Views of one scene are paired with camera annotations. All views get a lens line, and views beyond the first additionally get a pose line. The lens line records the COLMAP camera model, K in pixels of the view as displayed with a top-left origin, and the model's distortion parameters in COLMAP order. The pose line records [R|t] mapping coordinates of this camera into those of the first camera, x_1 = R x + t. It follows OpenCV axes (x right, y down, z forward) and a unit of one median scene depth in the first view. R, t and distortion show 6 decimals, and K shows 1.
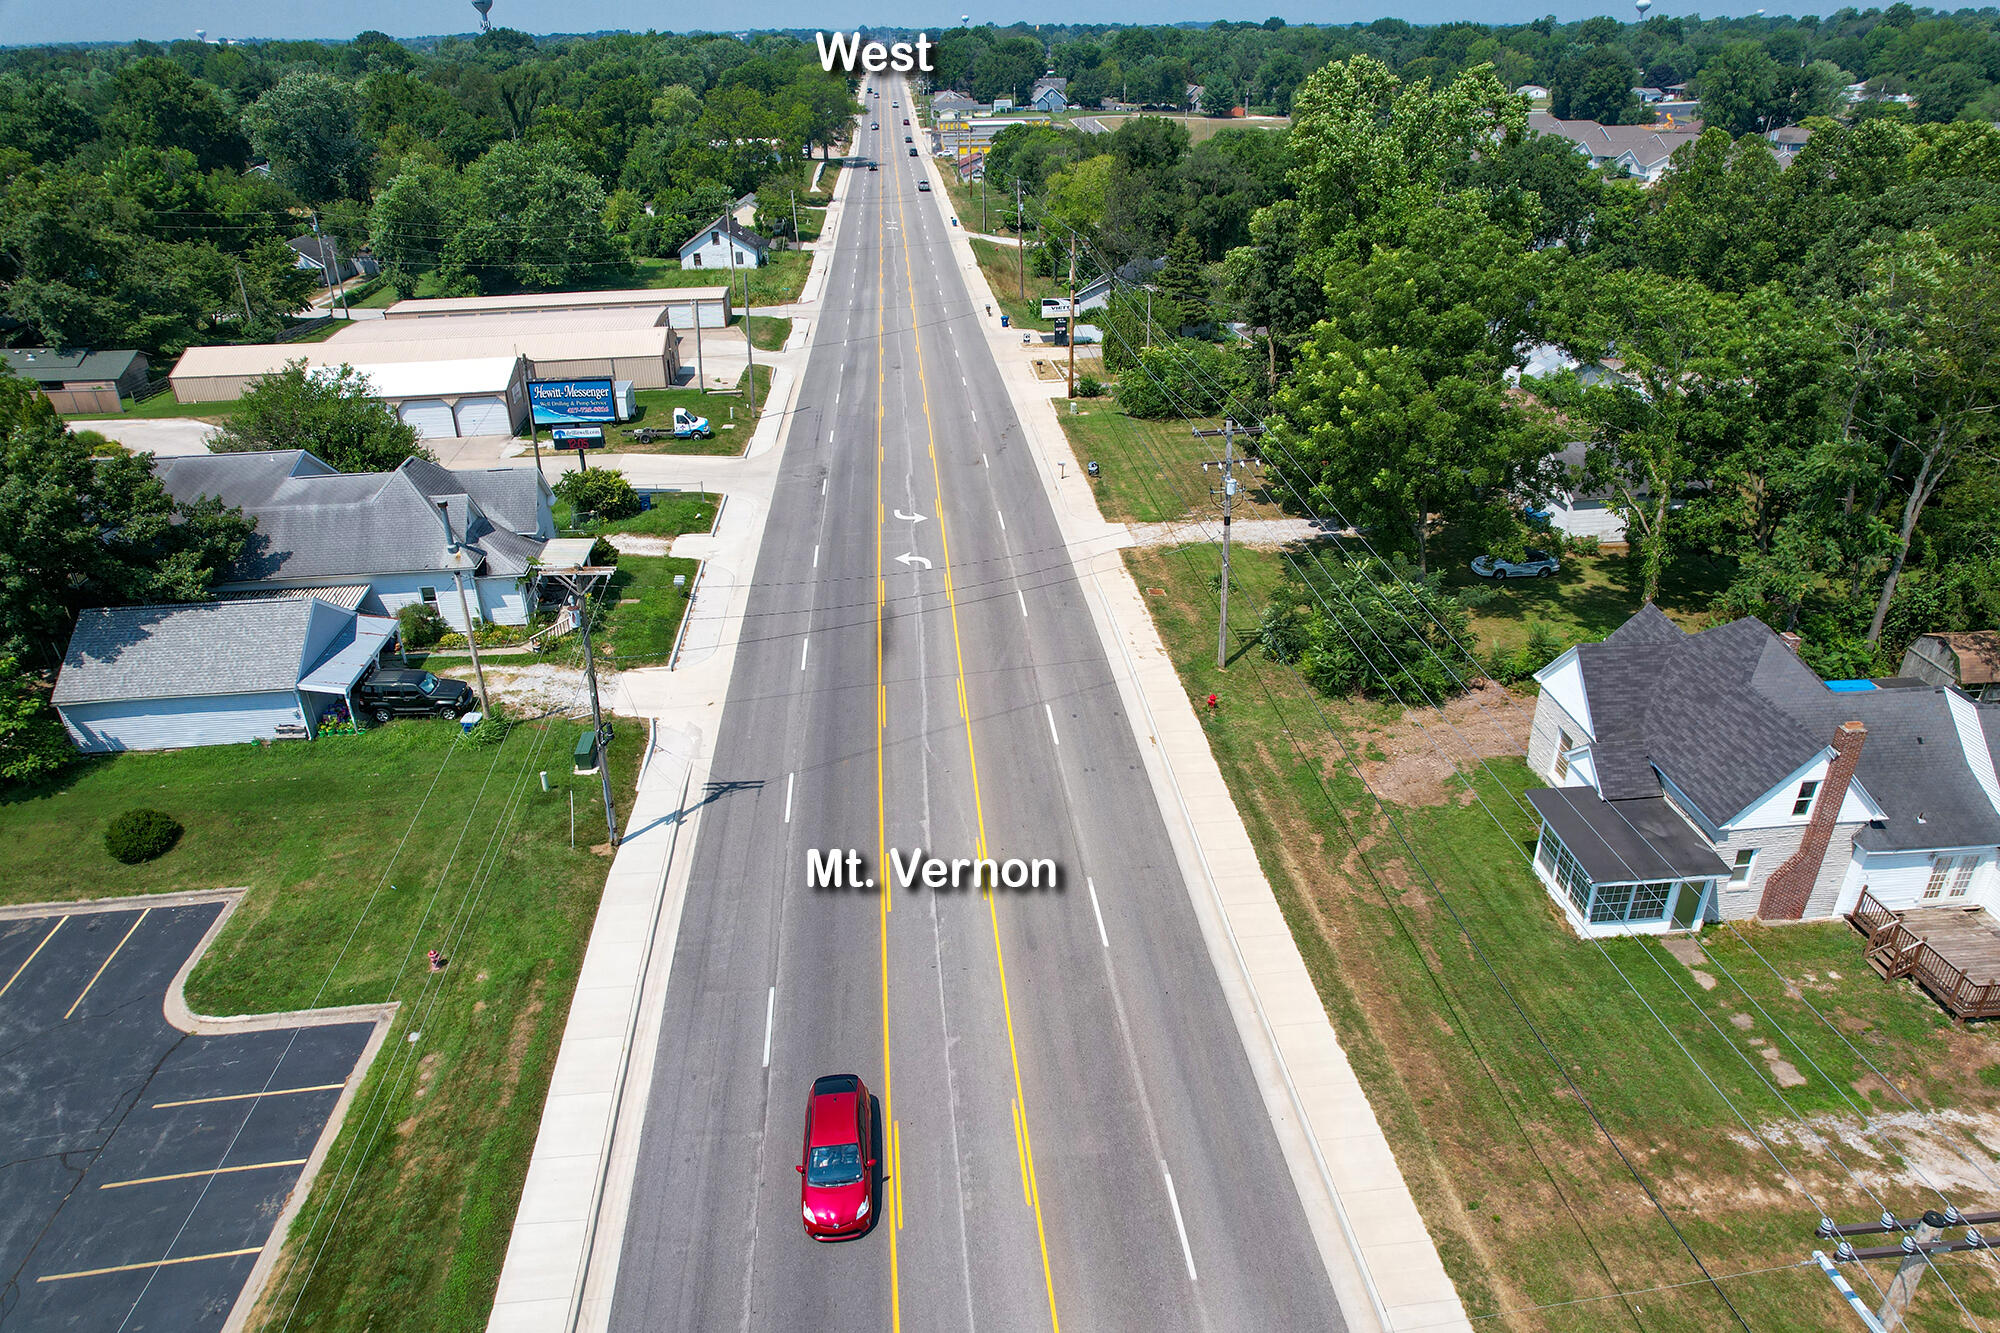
lens RADIAL K [[1272.3, 0, 1005.7], [0, 1272.3, 681.3], [0, 0, 1]] dist [-0.076754, 0.069213]
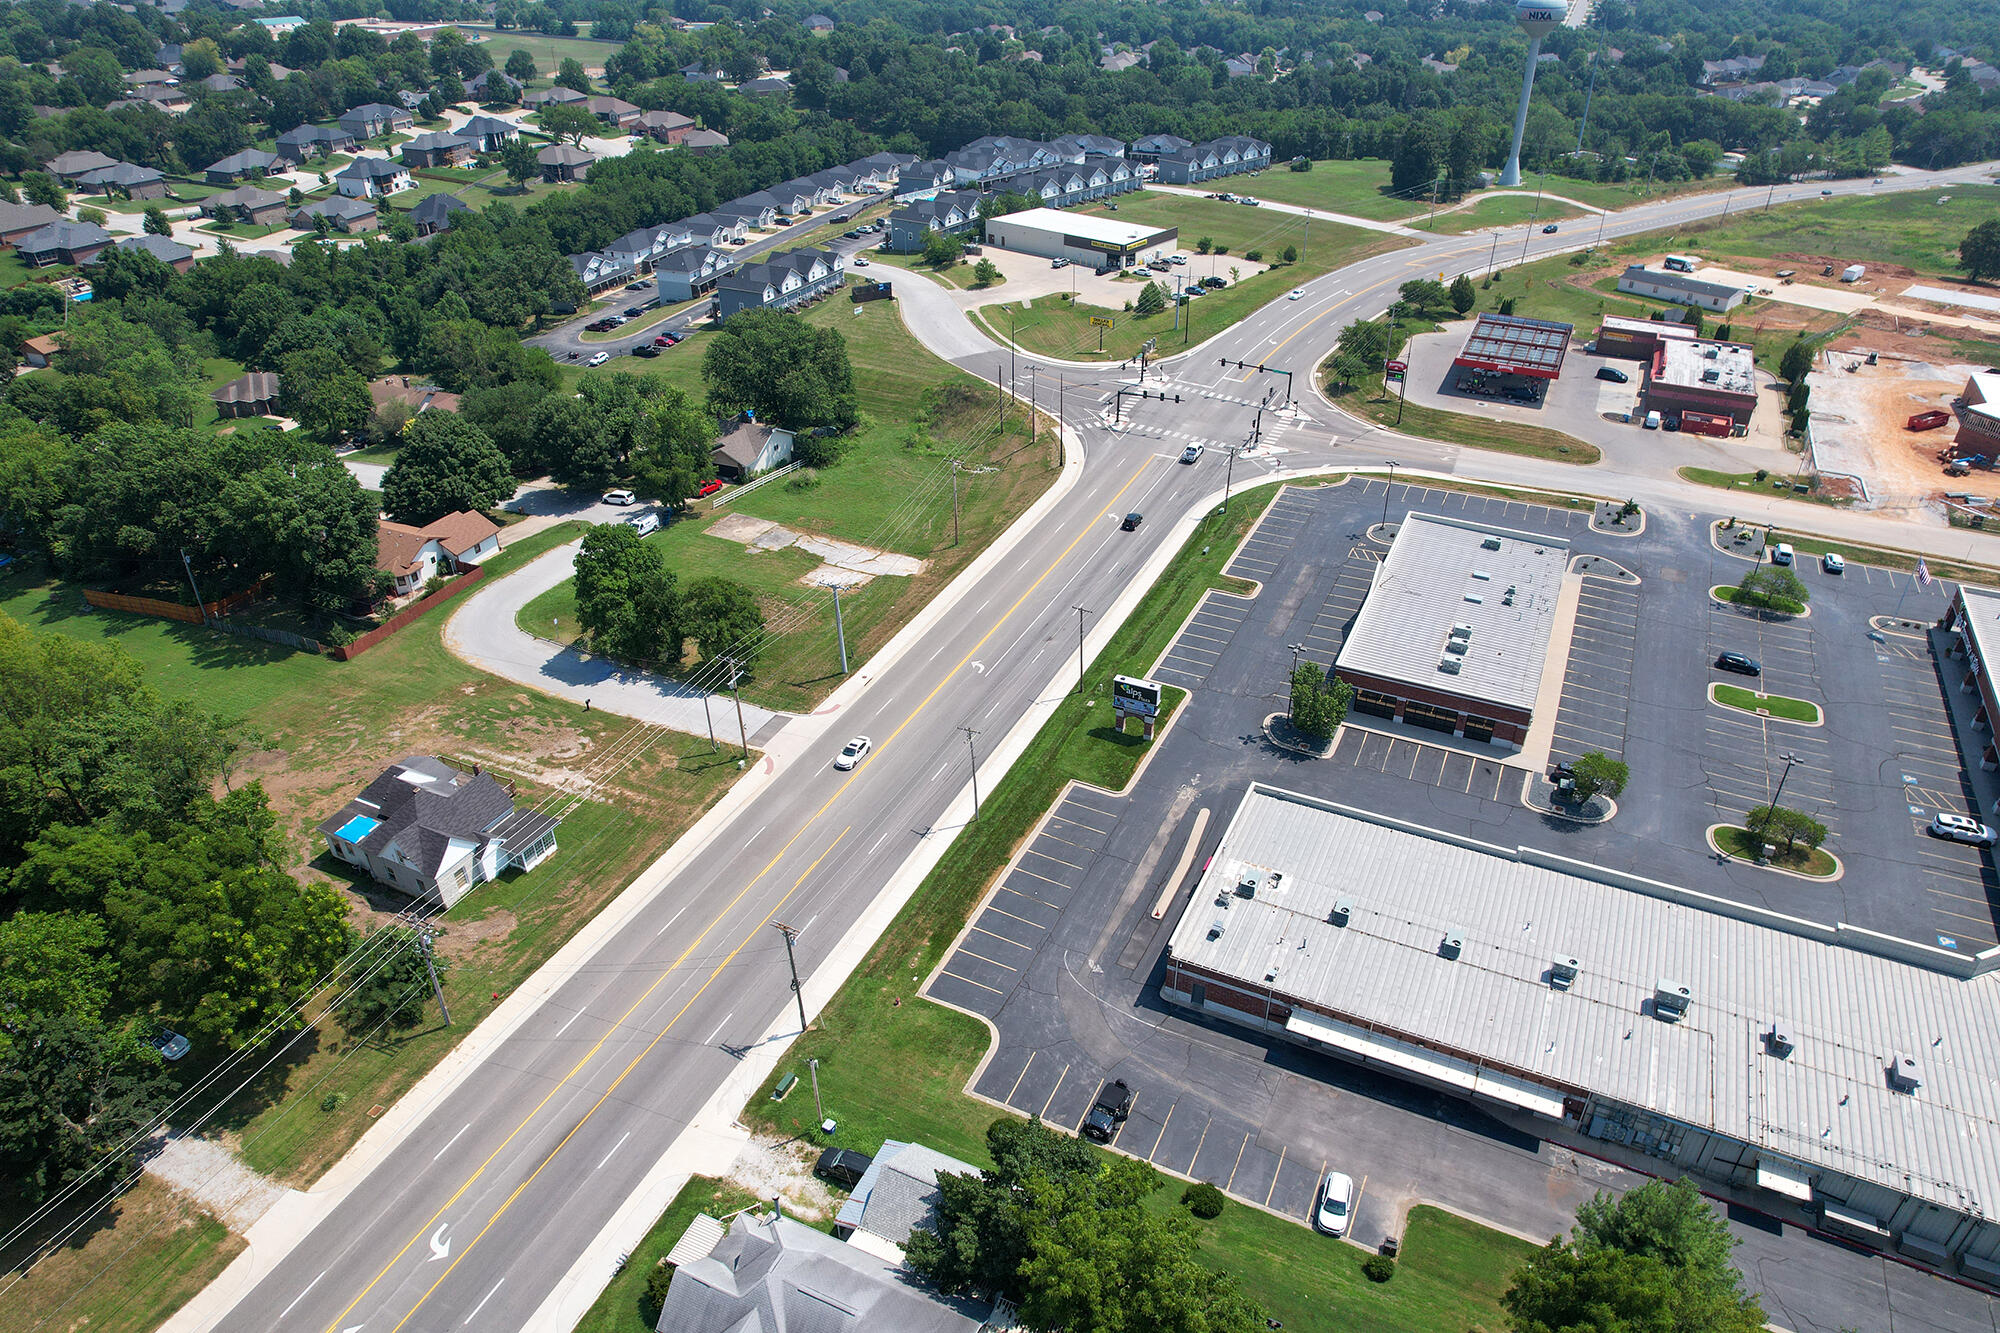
lens RADIAL K [[1285.0, 0, 1005.3], [0, 1285.0, 668.1], [0, 0, 1]] dist [-0.084353, 0.074586]
pose [[-0.861051, -0.255010, 0.439955, -1.169390], [0.250767, 0.539725, 0.803625, -1.543366], [-0.442387, 0.802289, -0.400782, 1.039795]]
